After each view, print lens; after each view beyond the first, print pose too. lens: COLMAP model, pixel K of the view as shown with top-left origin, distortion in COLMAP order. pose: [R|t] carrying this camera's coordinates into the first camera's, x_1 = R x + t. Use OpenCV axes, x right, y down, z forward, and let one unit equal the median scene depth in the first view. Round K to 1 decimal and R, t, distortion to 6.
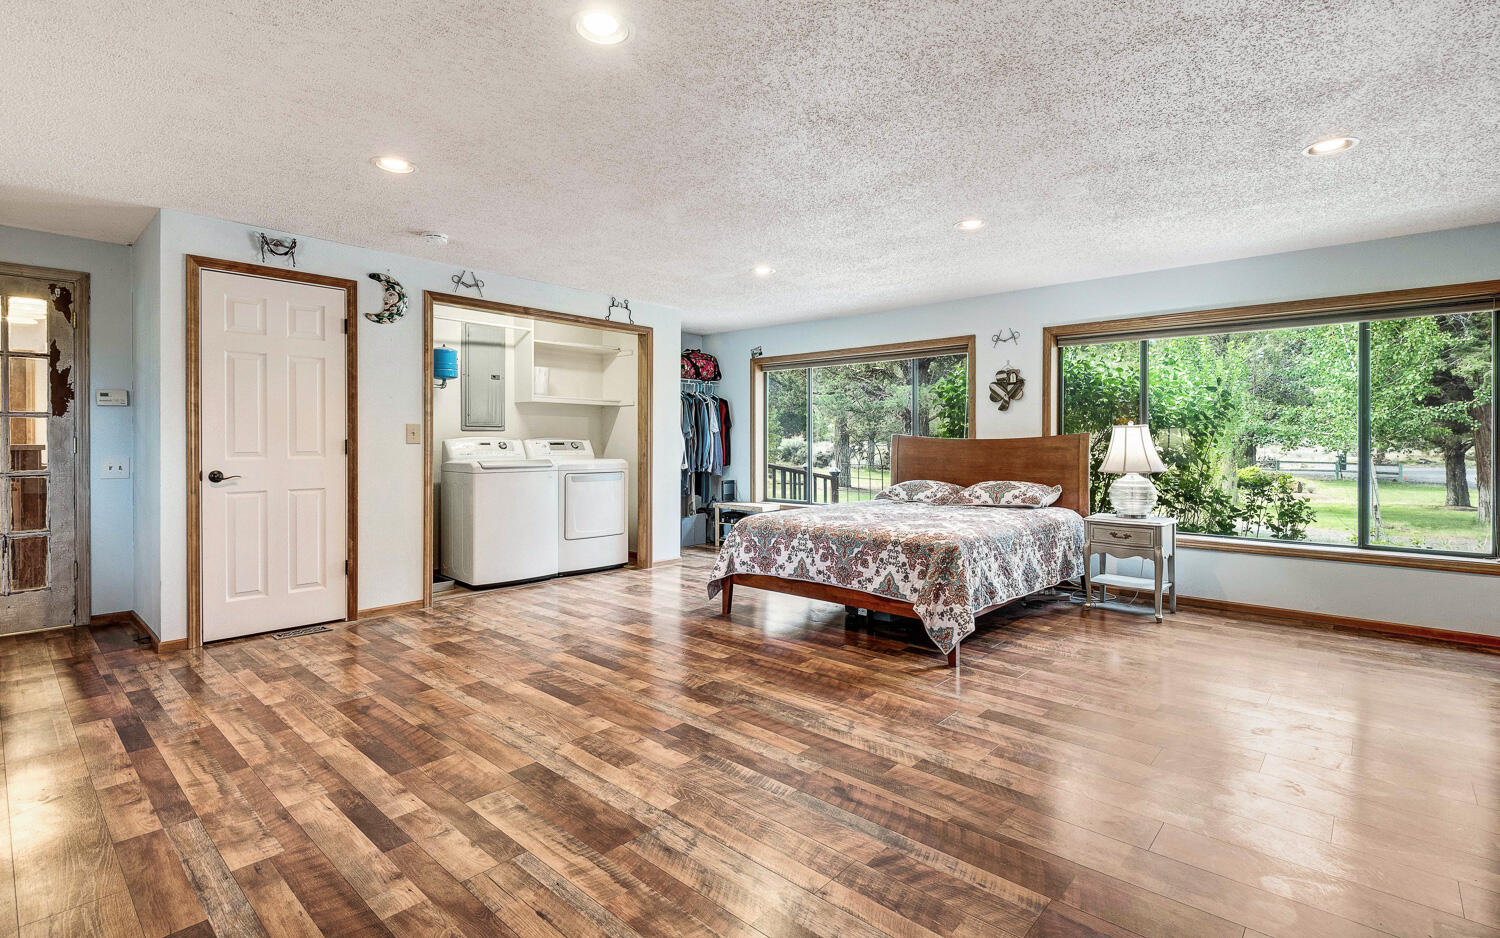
lens RADIAL K [[696.5, 0, 749.5], [0, 696.5, 444.5], [0, 0, 1]] dist [0.025941, -0.023738]
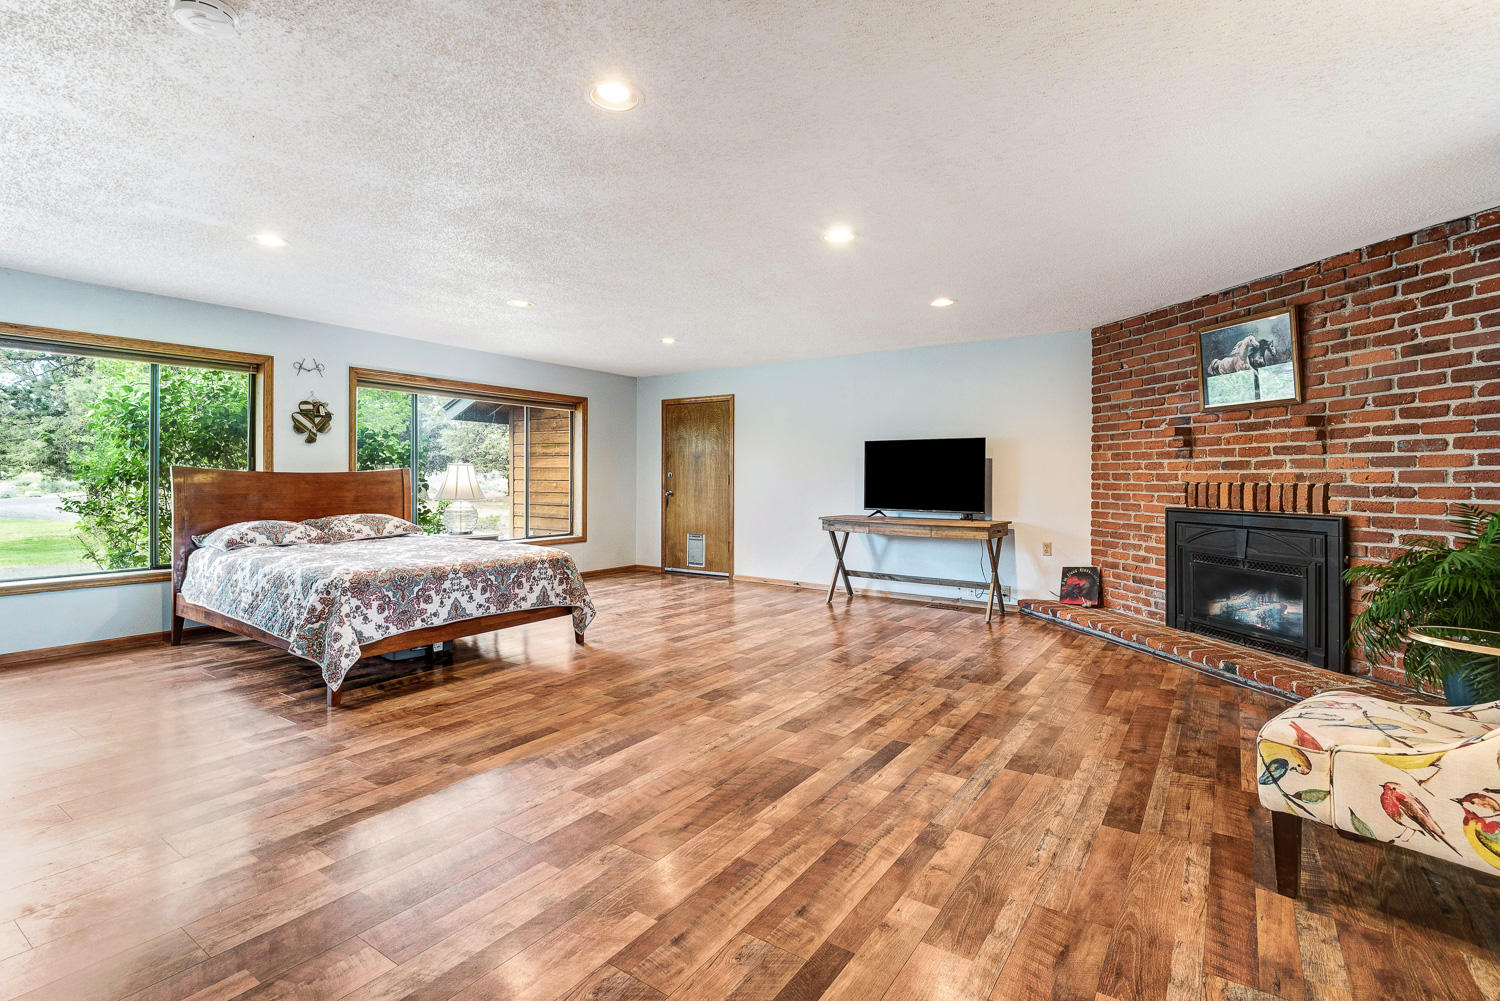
lens RADIAL K [[688.6, 0, 752.1], [0, 688.6, 487.0], [0, 0, 1]] dist [0.028480, -0.013692]
pose [[-0.126001, -0.018600, 0.991856, -1.245832], [-0.002963, 0.999827, 0.018373, -0.013484], [-0.992026, -0.000624, -0.126034, 0.962533]]
